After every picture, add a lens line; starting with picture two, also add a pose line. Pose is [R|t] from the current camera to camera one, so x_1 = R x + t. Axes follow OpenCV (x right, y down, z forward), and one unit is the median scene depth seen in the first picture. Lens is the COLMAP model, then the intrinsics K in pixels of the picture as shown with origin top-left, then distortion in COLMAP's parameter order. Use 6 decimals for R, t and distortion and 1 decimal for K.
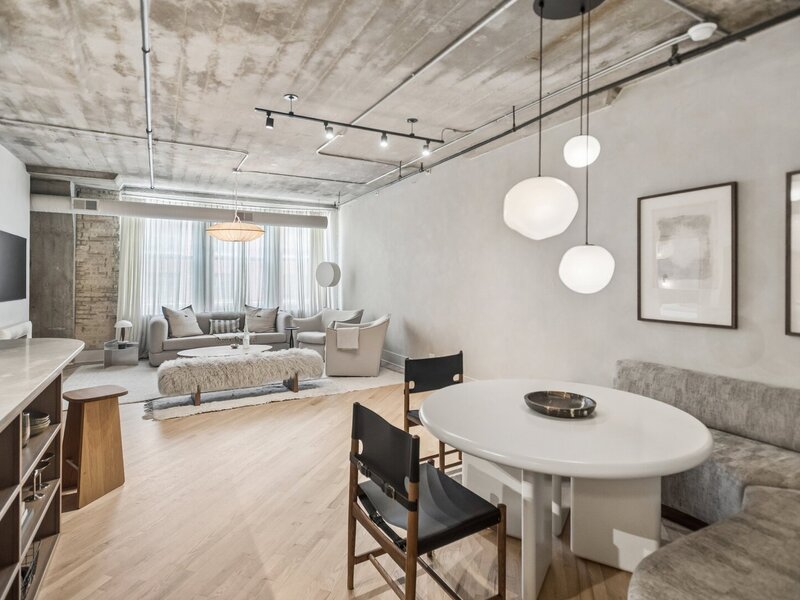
lens RADIAL K [[435.0, 0, 405.0], [0, 435.0, 275.2], [0, 0, 1]] dist [0.005816, -0.000585]
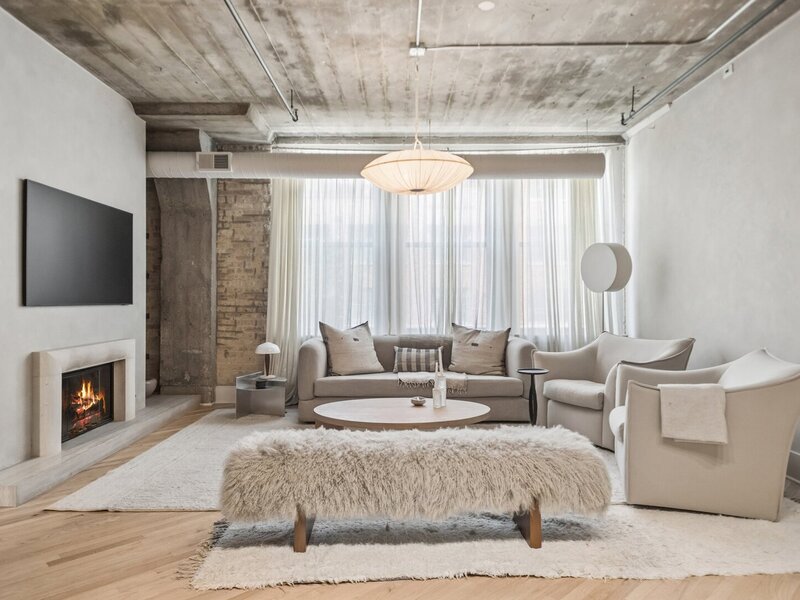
lens RADIAL K [[557.3, 0, 401.2], [0, 557.3, 295.8], [0, 0, 1]] dist [0.037627, -0.026212]
pose [[0.874668, -0.005570, -0.484691, -0.085334], [0.006968, 0.999975, 0.001084, 0.035892], [0.484673, -0.004325, 0.874685, 0.385542]]
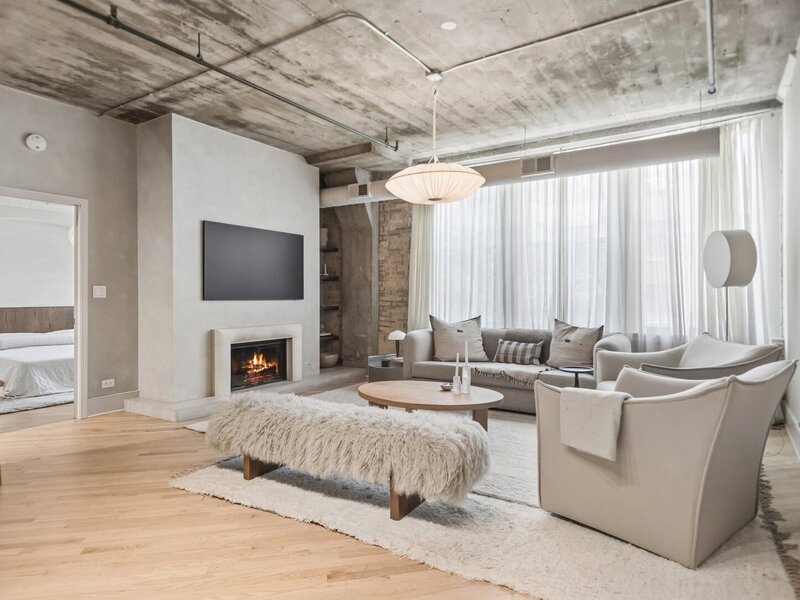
lens RADIAL K [[490.0, 0, 399.1], [0, 490.0, 297.0], [0, 0, 1]] dist [0.019275, -0.009289]
pose [[0.467265, -0.000172, -0.884117, 0.132772], [0.010920, 0.999925, 0.005577, 0.037549], [0.884050, -0.012261, 0.467232, 0.587733]]
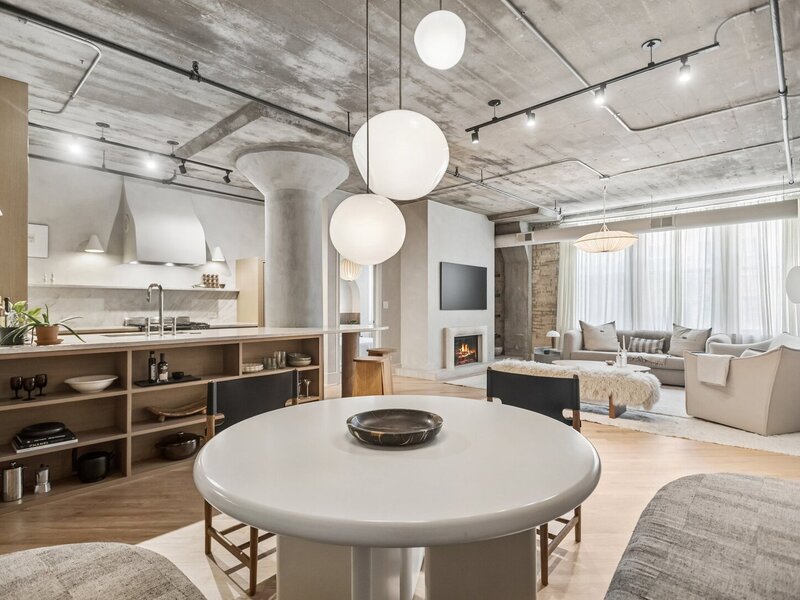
lens RADIAL K [[435.0, 0, 401.1], [0, 435.0, 304.9], [0, 0, 1]] dist [0.005816, -0.000585]
pose [[0.307888, -0.003724, -0.951415, 0.333887], [0.009280, 0.999957, -0.000911, 0.030507], [0.951377, -0.008549, 0.307909, 0.254308]]
